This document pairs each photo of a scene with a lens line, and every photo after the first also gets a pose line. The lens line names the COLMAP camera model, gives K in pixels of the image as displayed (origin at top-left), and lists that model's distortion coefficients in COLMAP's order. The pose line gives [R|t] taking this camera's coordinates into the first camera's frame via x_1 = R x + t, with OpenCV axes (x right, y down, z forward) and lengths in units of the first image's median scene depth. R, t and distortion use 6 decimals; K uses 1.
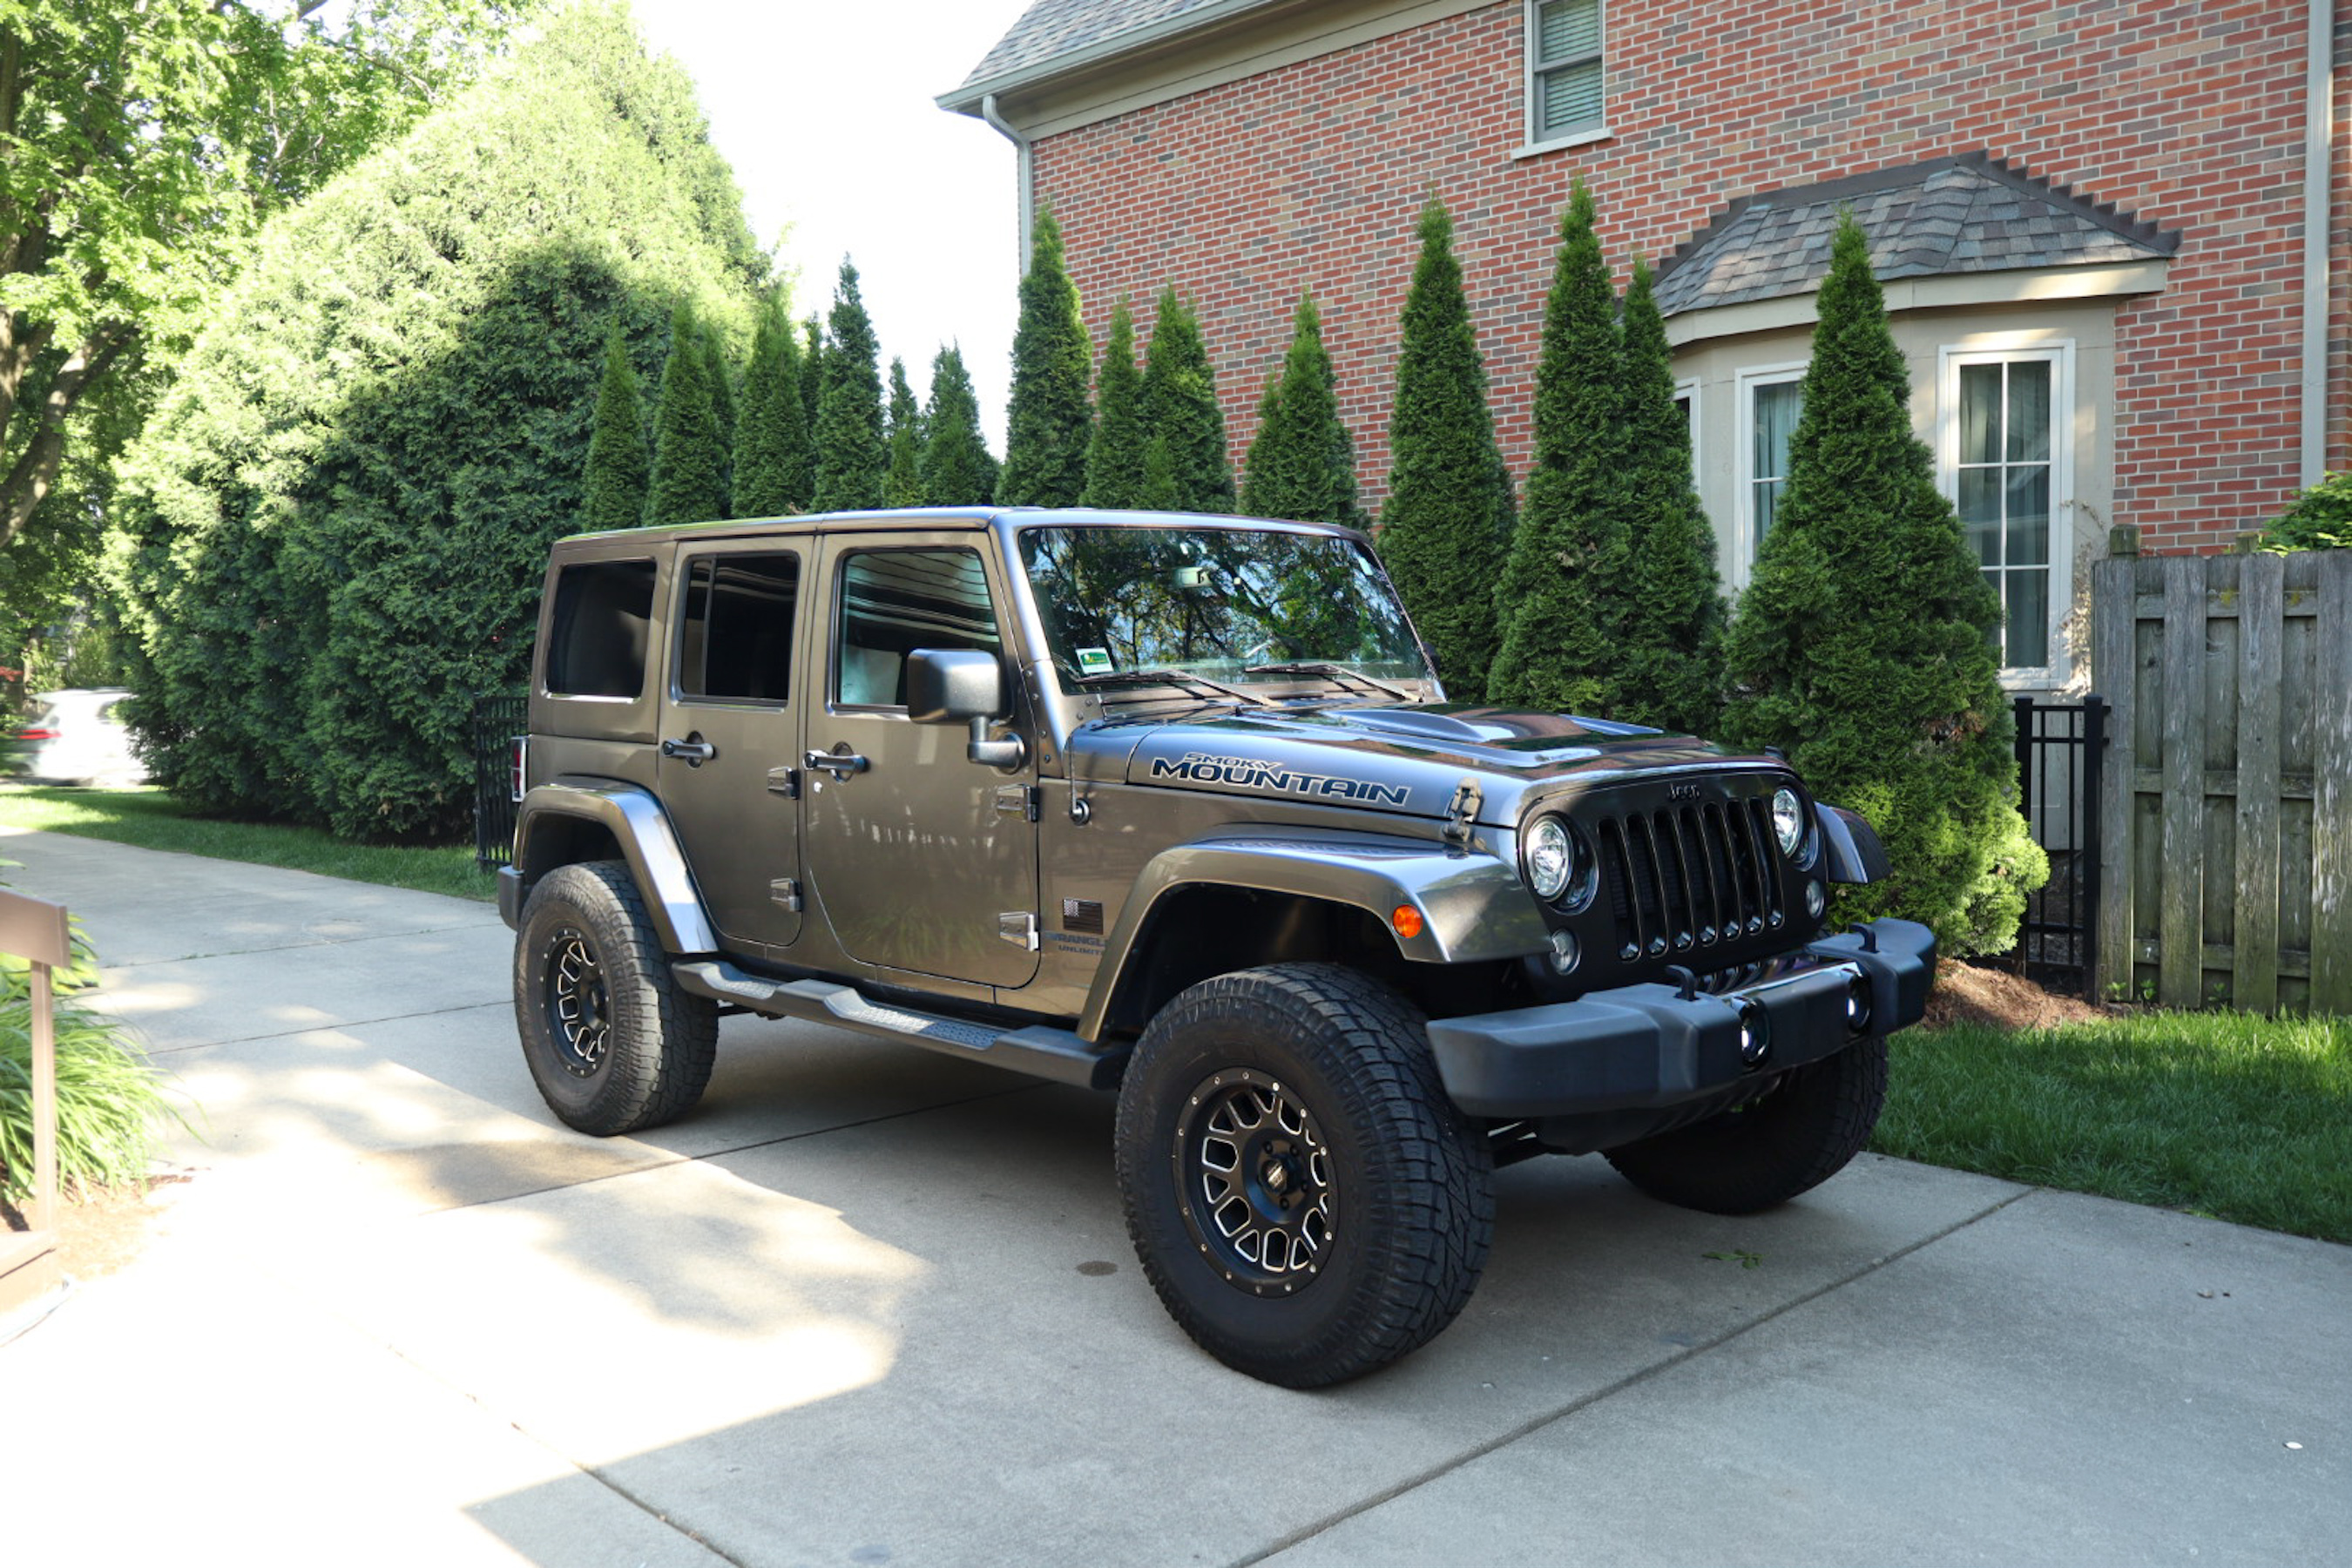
lens RADIAL K [[1888.1, 0, 1176.0], [0, 1888.1, 784.0], [0, 0, 1]] dist [0.001228, -0.003928]
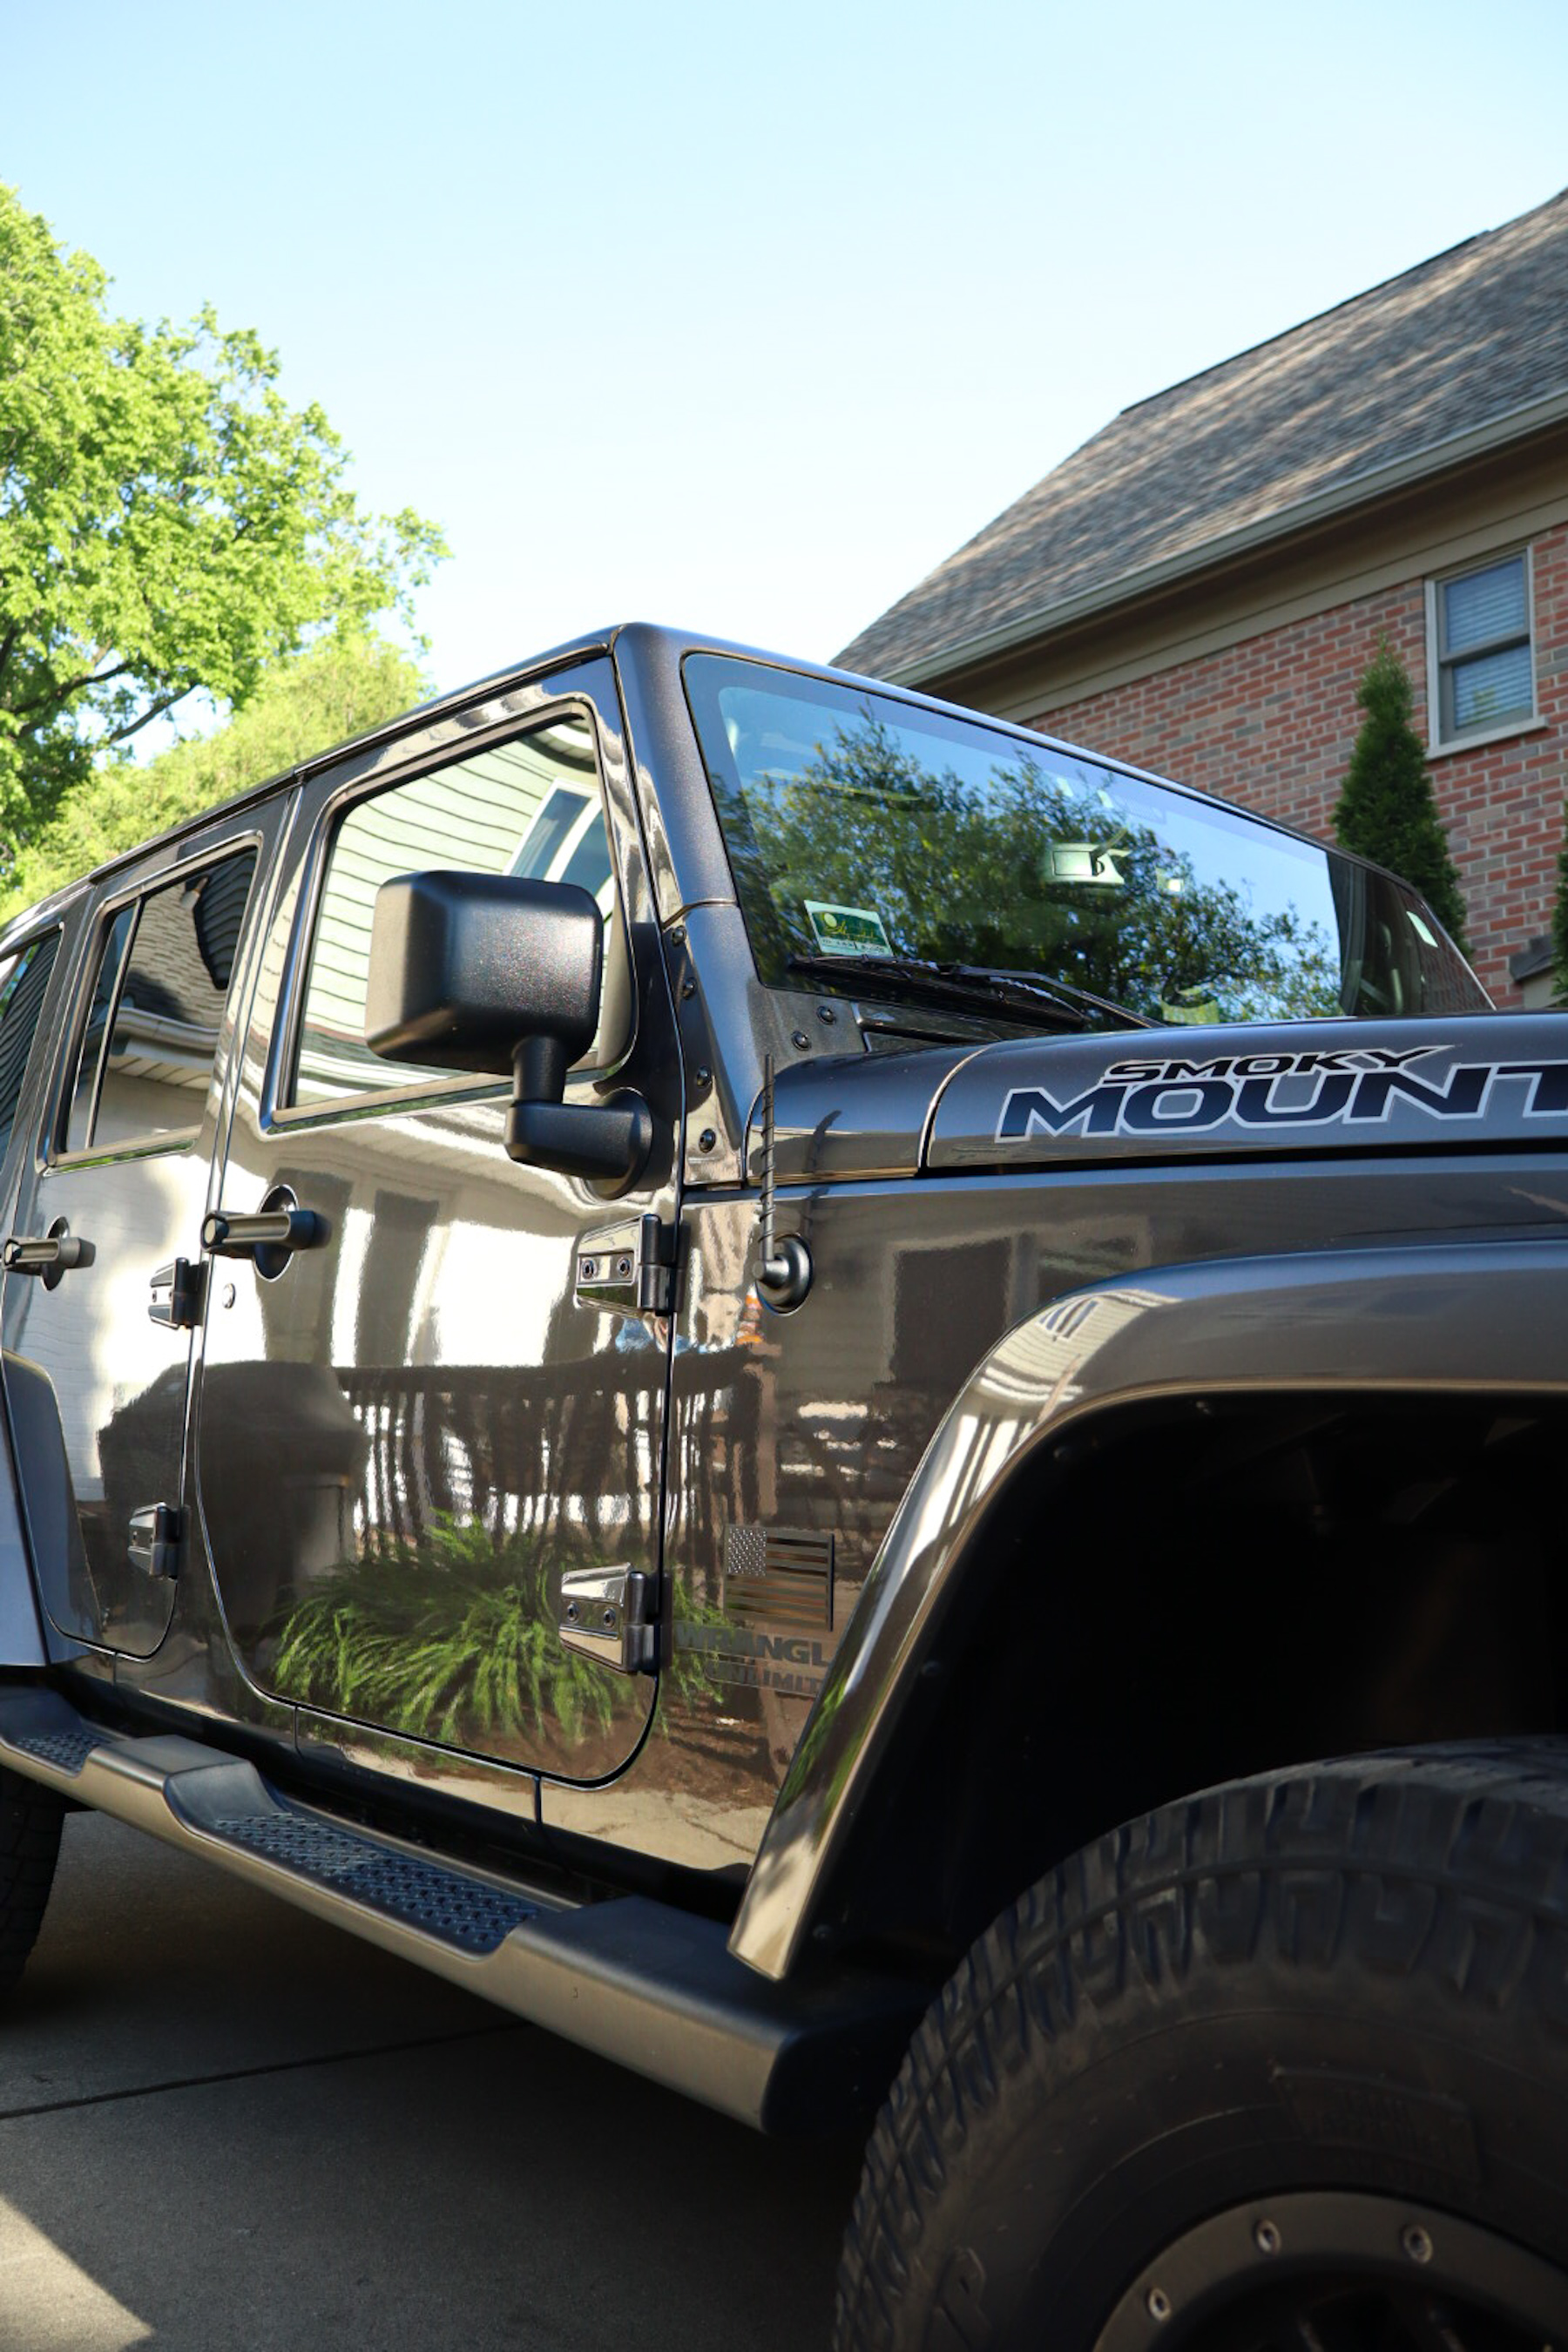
lens RADIAL K [[1942.3, 0, 784.0], [0, 1942.3, 1176.0], [0, 0, 1]] dist [-0.036411, 0.001547]
pose [[0.995010, 0.031634, -0.094628, -0.005437], [-0.050519, 0.977582, -0.204405, 0.022166], [0.086041, 0.208166, 0.974302, 0.201040]]
